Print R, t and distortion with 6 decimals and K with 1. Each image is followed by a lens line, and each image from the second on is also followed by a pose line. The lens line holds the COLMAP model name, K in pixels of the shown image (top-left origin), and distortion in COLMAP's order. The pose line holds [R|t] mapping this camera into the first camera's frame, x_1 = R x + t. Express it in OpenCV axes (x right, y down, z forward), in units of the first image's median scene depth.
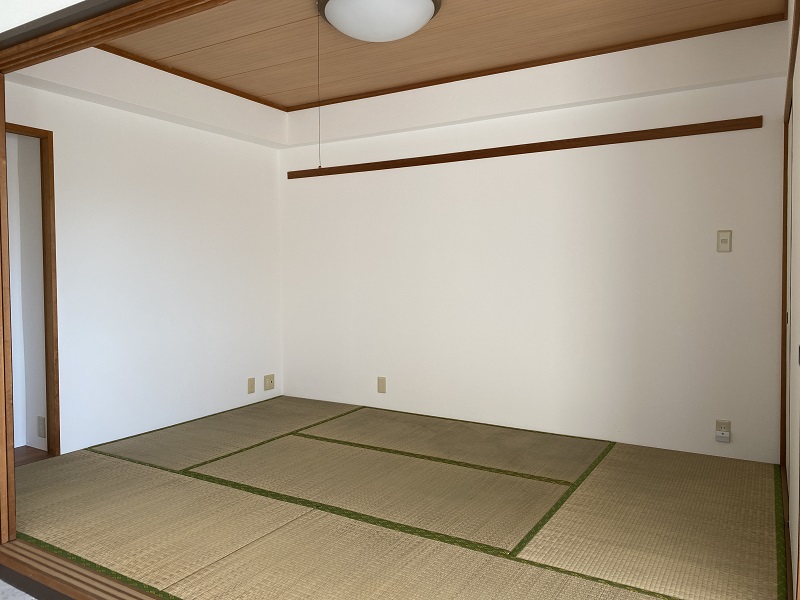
lens RADIAL K [[622.6, 0, 401.5], [0, 622.6, 278.3], [0, 0, 1]] dist [0.009123, 0.003189]
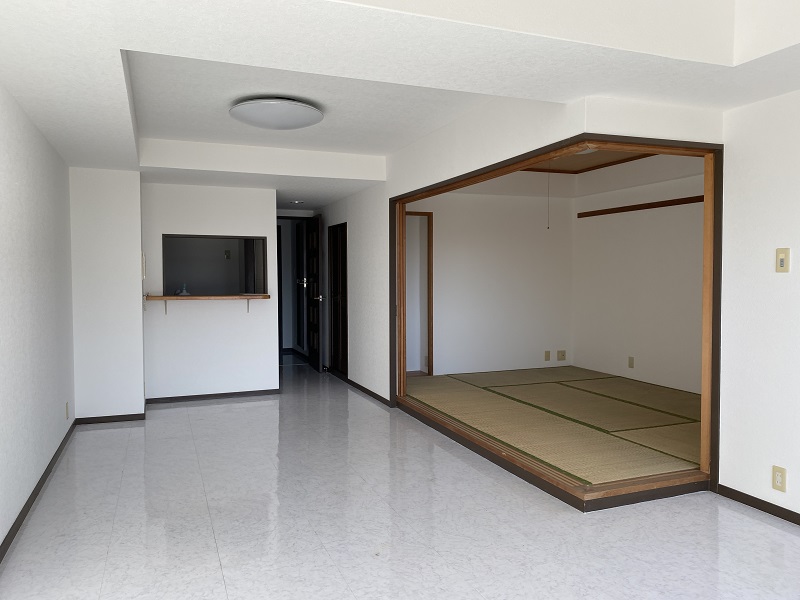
lens RADIAL K [[608.0, 0, 400.0], [0, 608.0, 300.0], [0, 0, 1]] dist [-0.000907, -0.006178]
pose [[0.782069, 0.025985, -0.622650, 0.412089], [-0.018575, 0.999658, 0.018388, 0.015079], [0.622915, -0.002815, 0.782284, -0.403878]]
